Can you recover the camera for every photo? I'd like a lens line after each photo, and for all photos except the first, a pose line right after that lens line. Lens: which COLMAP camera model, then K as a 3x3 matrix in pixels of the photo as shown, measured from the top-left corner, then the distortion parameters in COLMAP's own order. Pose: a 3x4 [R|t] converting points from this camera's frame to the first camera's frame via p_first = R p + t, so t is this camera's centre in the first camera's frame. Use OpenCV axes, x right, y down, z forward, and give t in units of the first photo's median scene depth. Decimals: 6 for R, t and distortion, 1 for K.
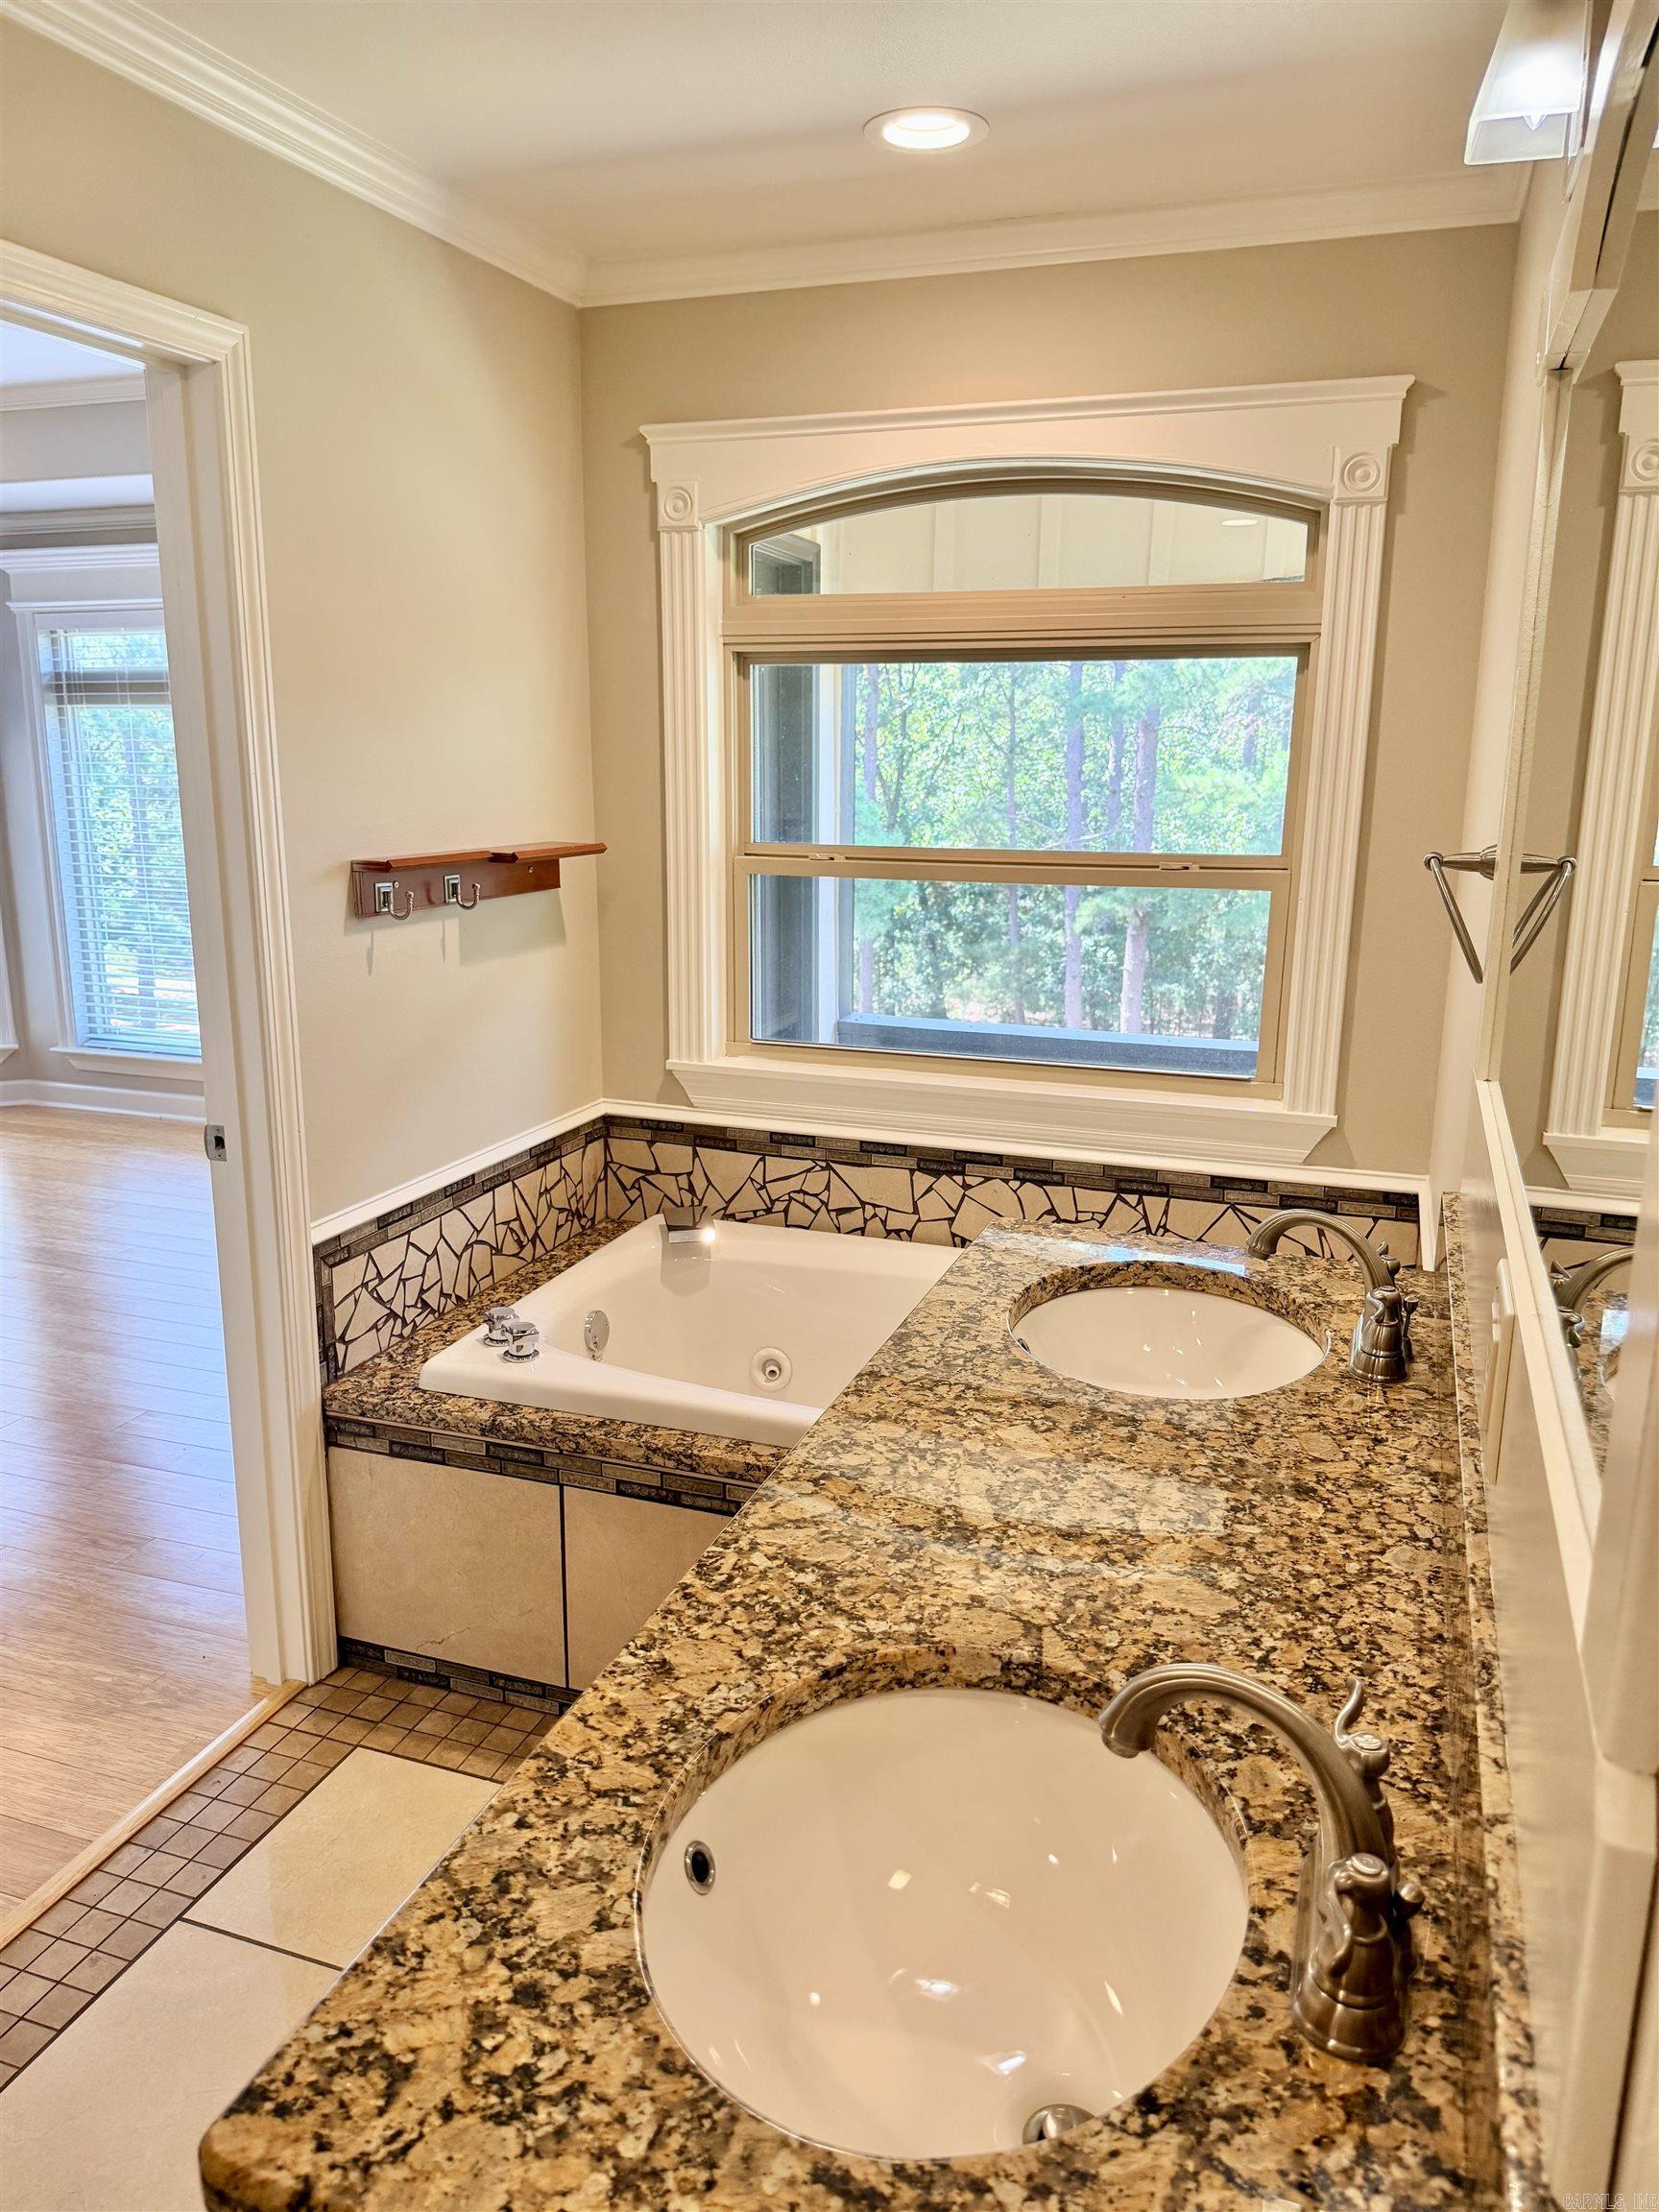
lens RADIAL K [[1550.5, 0, 820.9], [0, 1550.5, 1099.6], [0, 0, 1]] dist [0.076395, -0.102941]
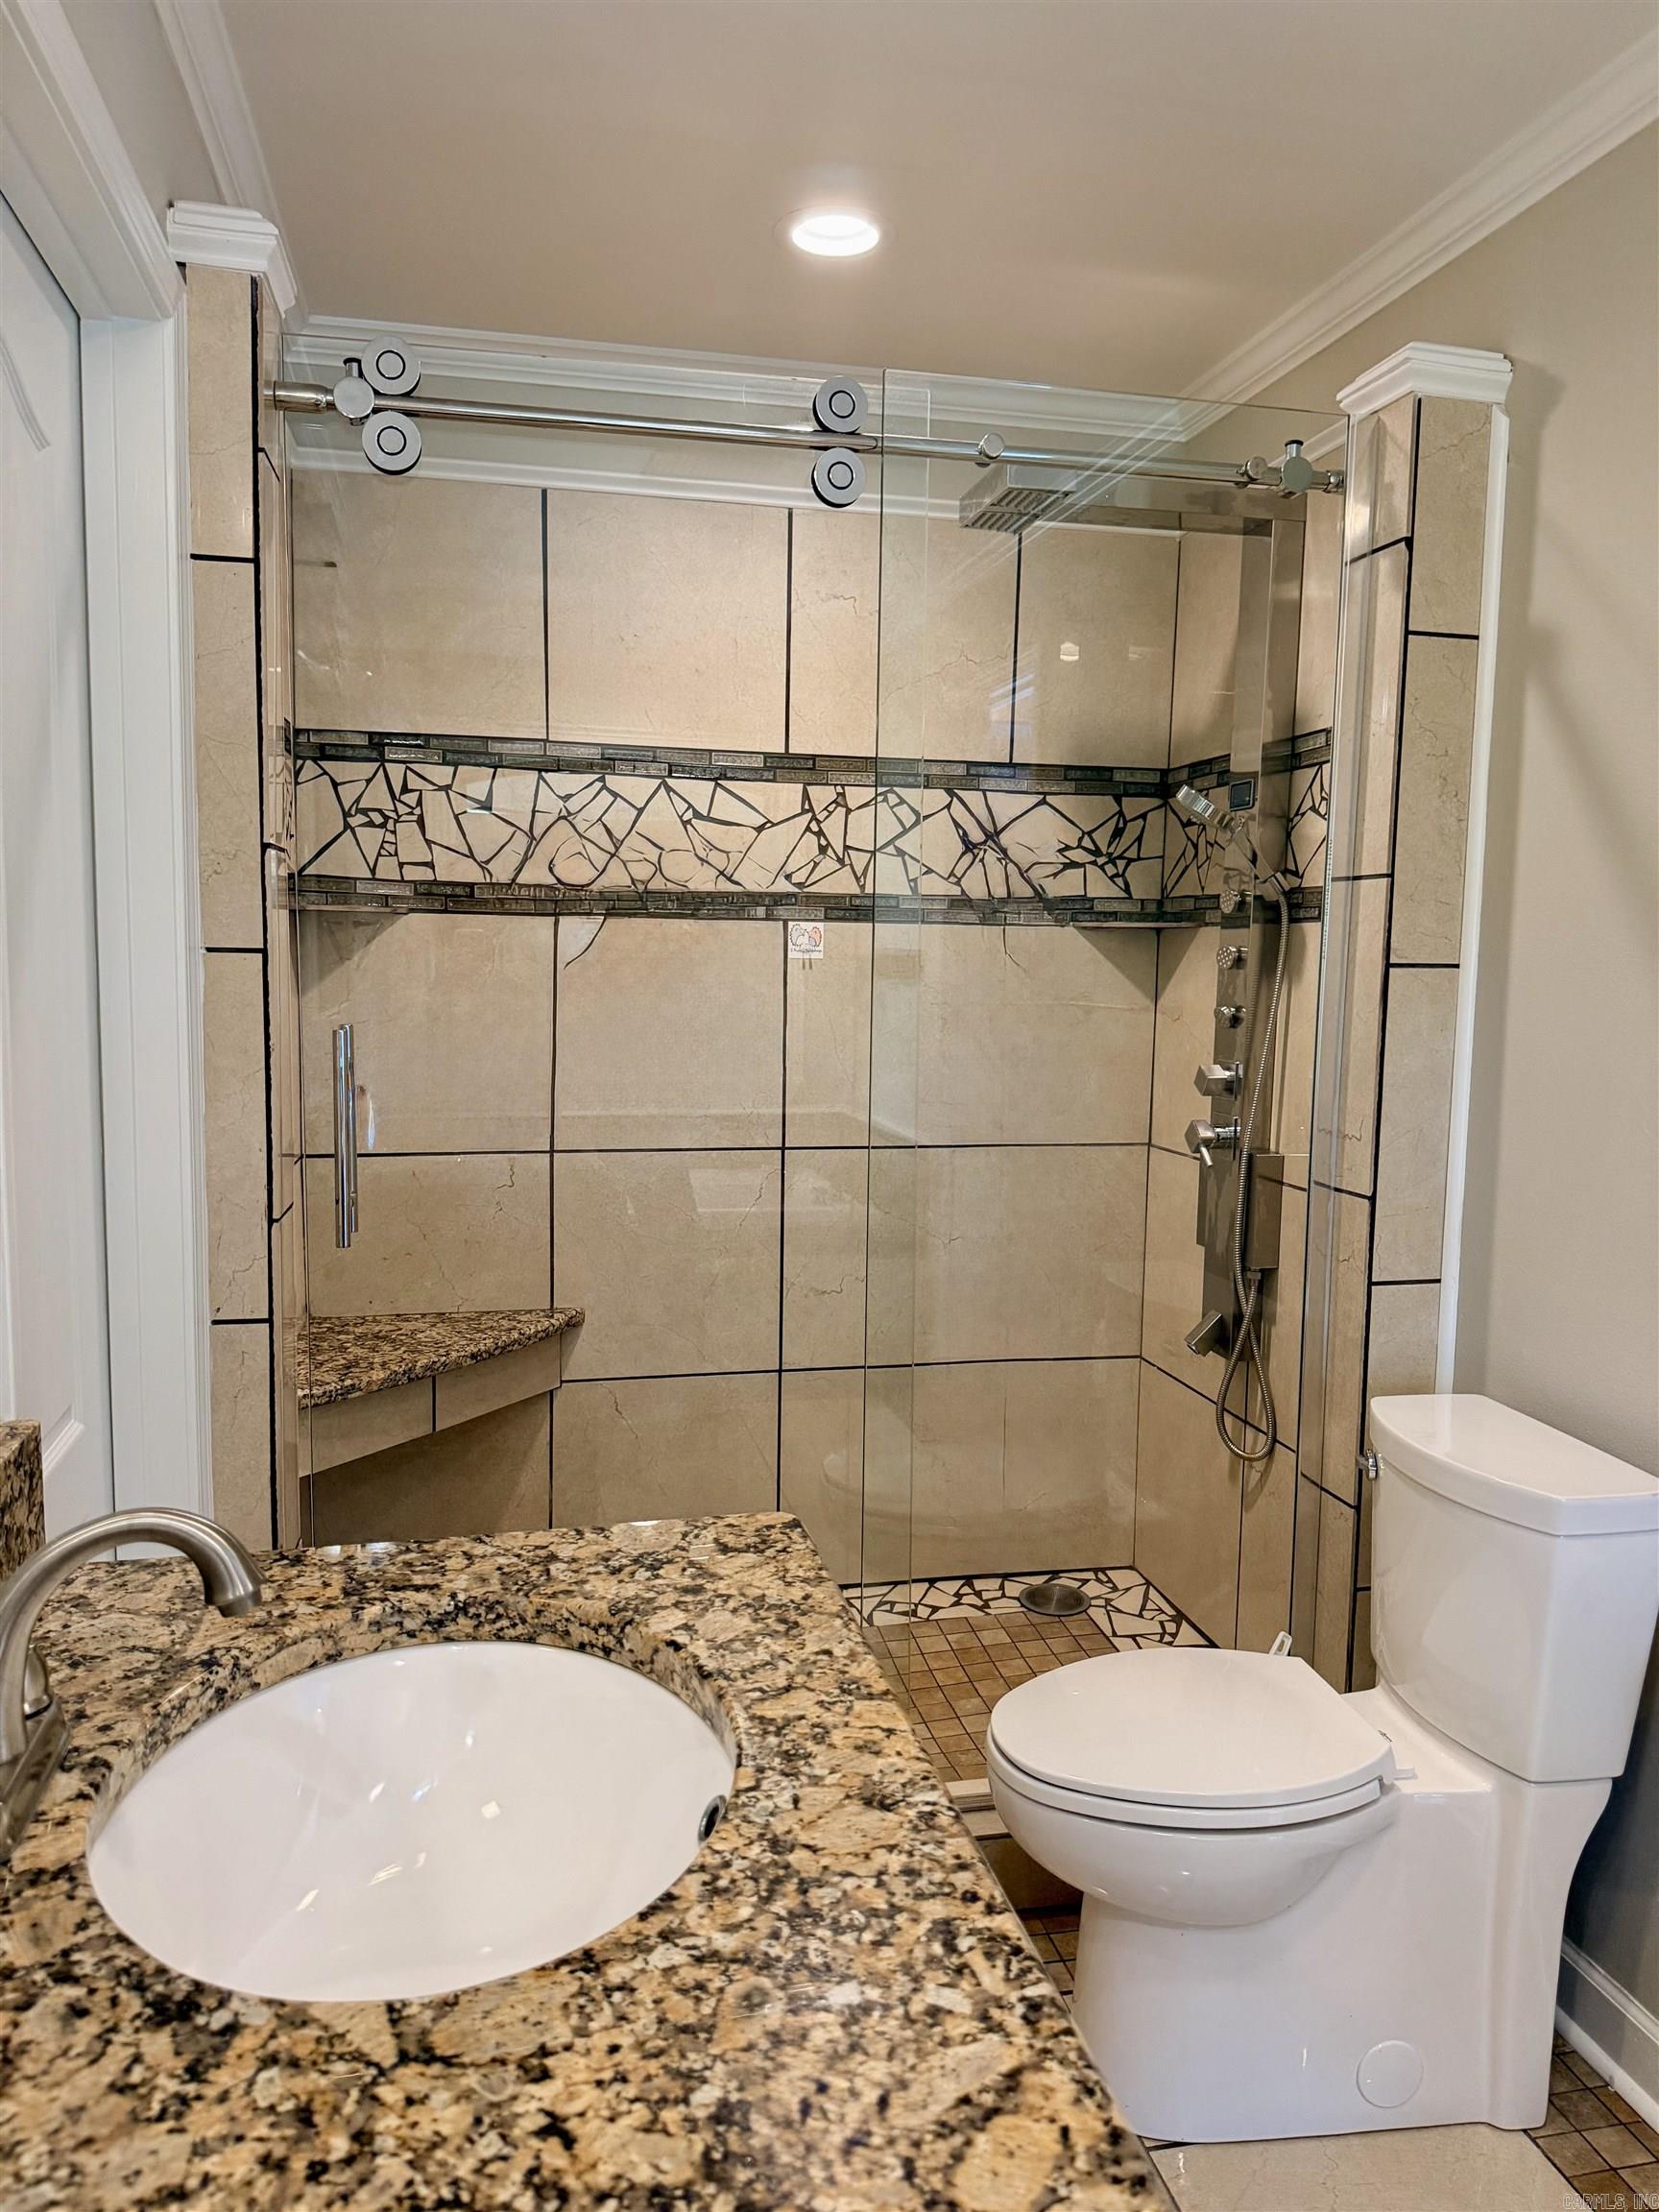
lens RADIAL K [[1550.5, 0, 811.1], [0, 1550.5, 1111.9], [0, 0, 1]] dist [0.076395, -0.102941]
pose [[-0.849254, 0.036588, -0.526715, 0.328153], [-0.139096, 0.946851, 0.290045, -0.174487], [0.509333, 0.319586, -0.799027, 1.554779]]
